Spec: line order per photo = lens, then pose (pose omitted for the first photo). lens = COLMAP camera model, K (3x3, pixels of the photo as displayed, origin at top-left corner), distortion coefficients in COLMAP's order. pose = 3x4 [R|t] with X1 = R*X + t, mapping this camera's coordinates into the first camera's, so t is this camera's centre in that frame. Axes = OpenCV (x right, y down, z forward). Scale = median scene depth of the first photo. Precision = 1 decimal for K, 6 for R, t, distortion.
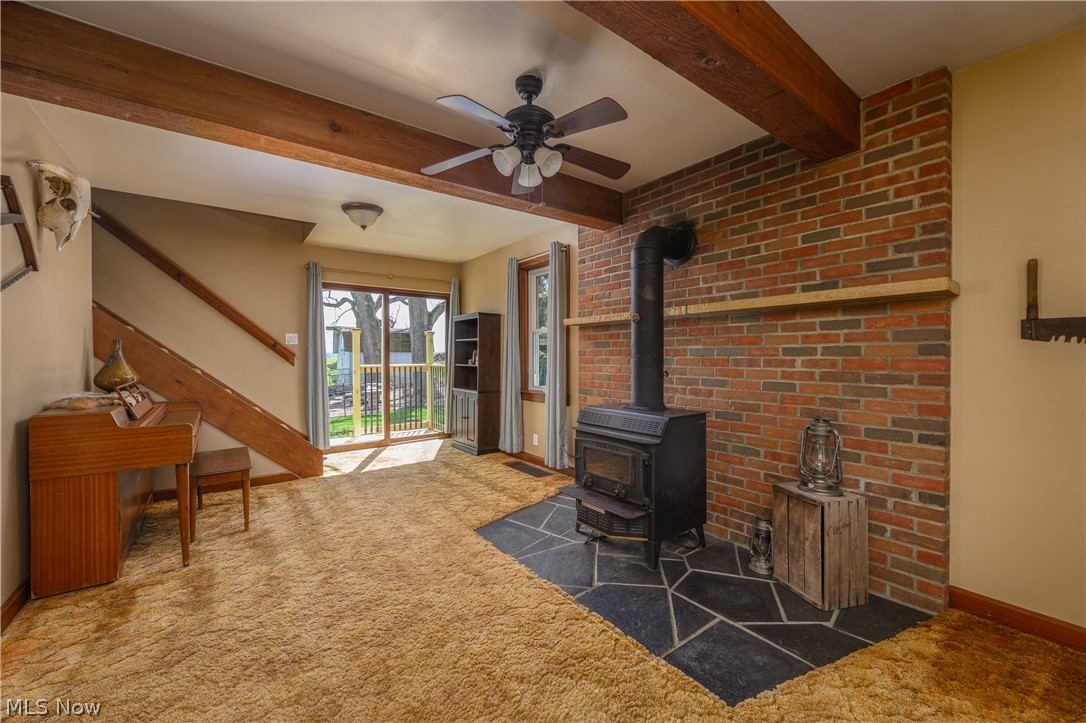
lens RADIAL K [[428.7, 0, 538.5], [0, 428.7, 363.7], [0, 0, 1]] dist [0.002524, 0.000125]
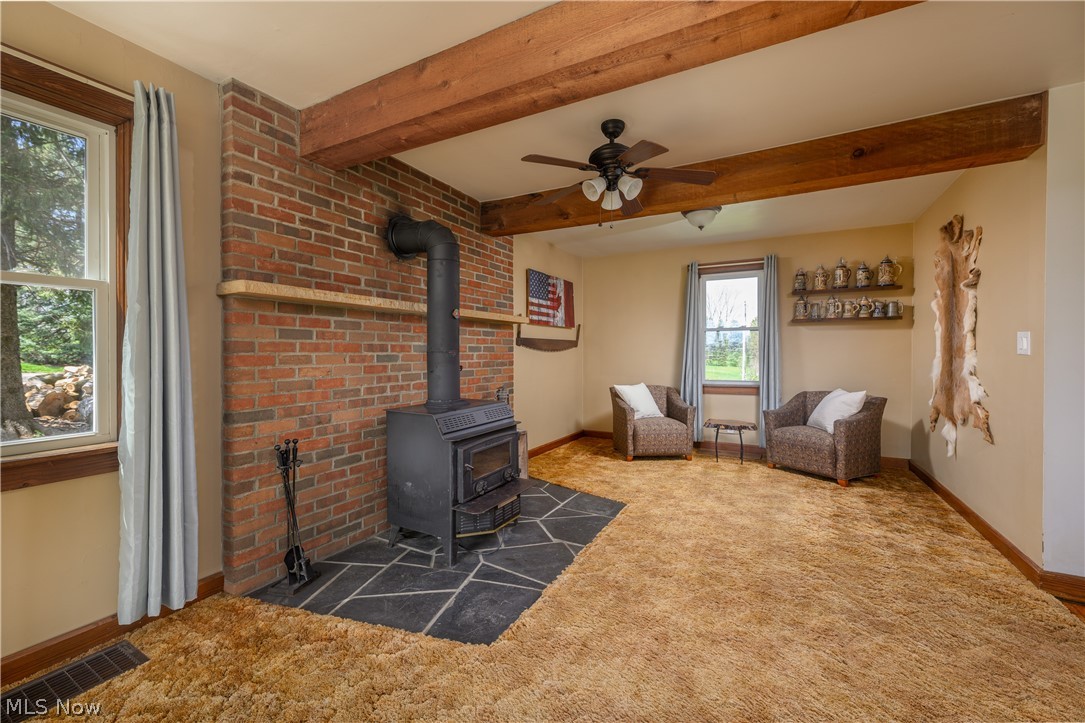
lens RADIAL K [[428.3, 0, 538.8], [0, 428.3, 351.7], [0, 0, 1]] dist [0.002524, 0.000125]
pose [[-0.406803, -0.003906, 0.913508, -0.843831], [0.010725, 0.999902, 0.009051, -0.029588], [-0.913453, 0.013480, -0.406721, 1.365644]]
